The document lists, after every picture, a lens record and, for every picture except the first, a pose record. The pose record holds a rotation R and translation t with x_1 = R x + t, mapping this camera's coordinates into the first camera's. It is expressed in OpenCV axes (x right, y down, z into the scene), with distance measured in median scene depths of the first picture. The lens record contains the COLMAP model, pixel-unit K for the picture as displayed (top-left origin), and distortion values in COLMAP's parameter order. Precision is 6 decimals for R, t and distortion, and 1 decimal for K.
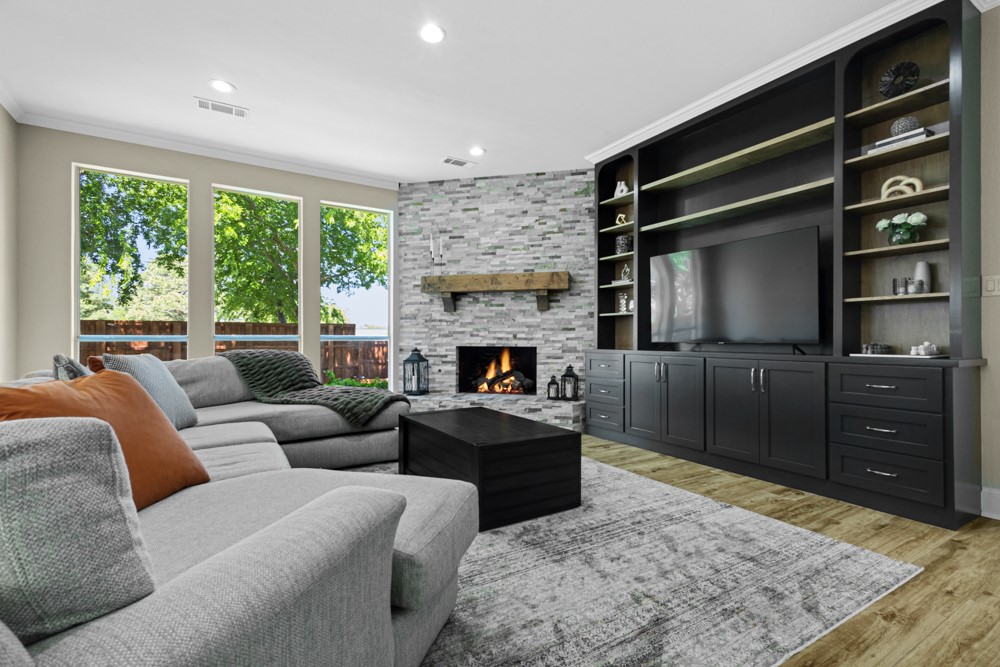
lens RADIAL K [[470.9, 0, 500.0], [0, 470.9, 333.5], [0, 0, 1]] dist [0.009229, 0.000046]
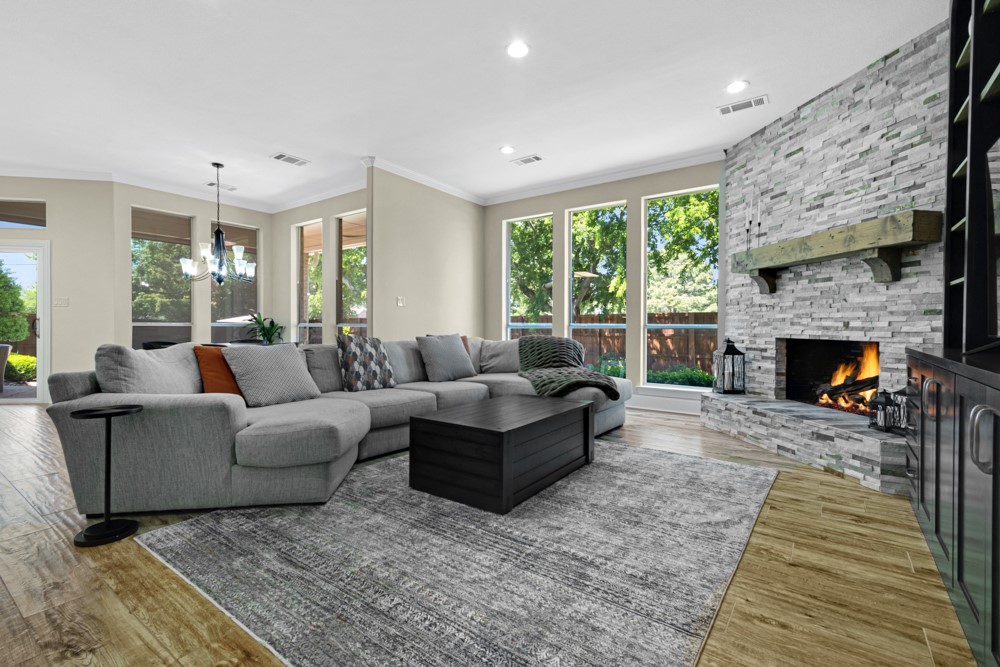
lens RADIAL K [[458.7, 0, 486.6], [0, 458.7, 328.7], [0, 0, 1]] dist [0.022745, 0.000022]
pose [[0.354714, 0.005972, -0.934956, 0.457267], [0.006081, 0.999944, 0.008694, 0.002532], [0.934955, -0.008769, 0.354658, 0.297246]]
